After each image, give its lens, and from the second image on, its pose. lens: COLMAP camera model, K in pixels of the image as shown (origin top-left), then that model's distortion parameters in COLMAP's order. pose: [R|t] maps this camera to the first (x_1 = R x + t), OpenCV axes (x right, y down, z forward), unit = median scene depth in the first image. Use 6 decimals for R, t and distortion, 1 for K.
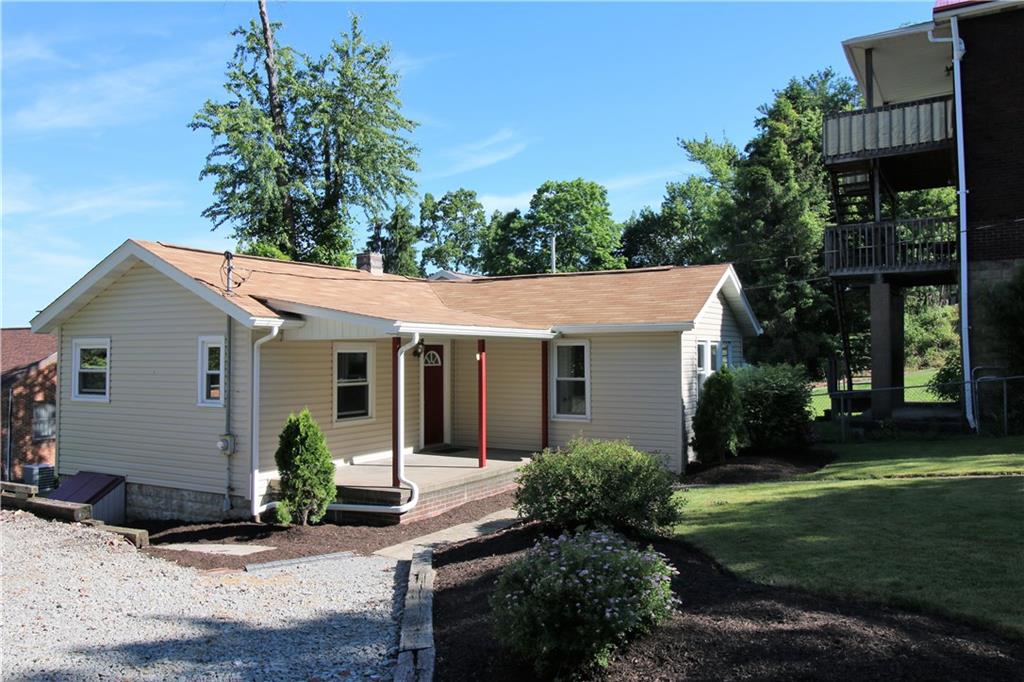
lens RADIAL K [[783.0, 0, 512.0], [0, 783.0, 341.0], [0, 0, 1]] dist [-0.003579, -0.001293]
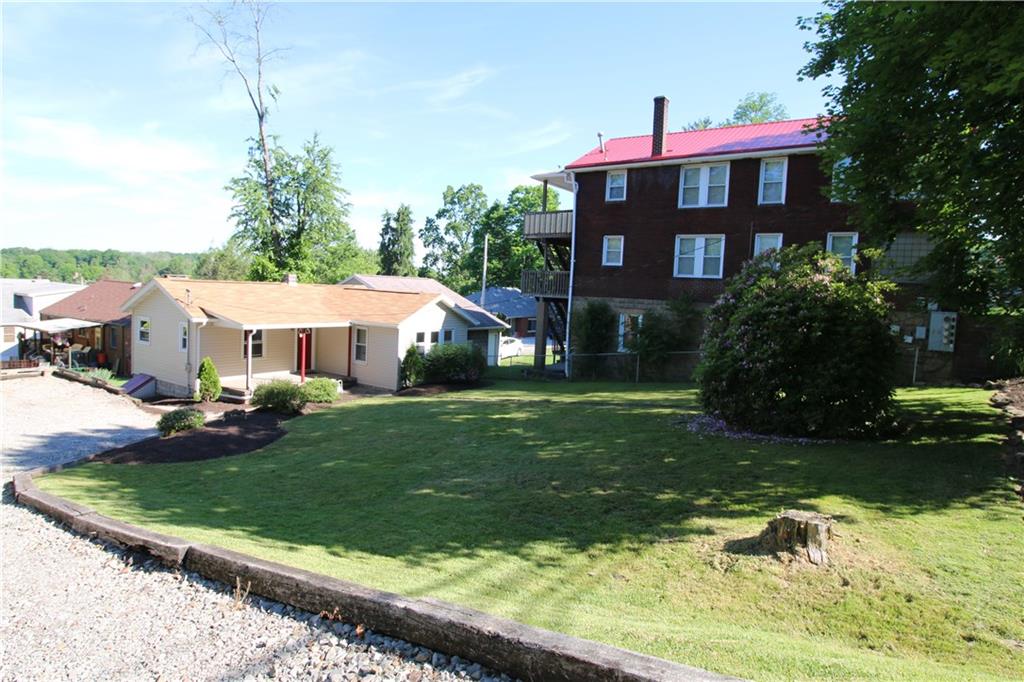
lens RADIAL K [[589.4, 0, 516.1], [0, 589.4, 336.2], [0, 0, 1]] dist [0.000318, -0.001202]
pose [[0.996304, 0.057703, -0.063623, 0.506009], [-0.051210, 0.993735, 0.099338, -0.132299], [0.068956, -0.095713, 0.993018, -0.494515]]
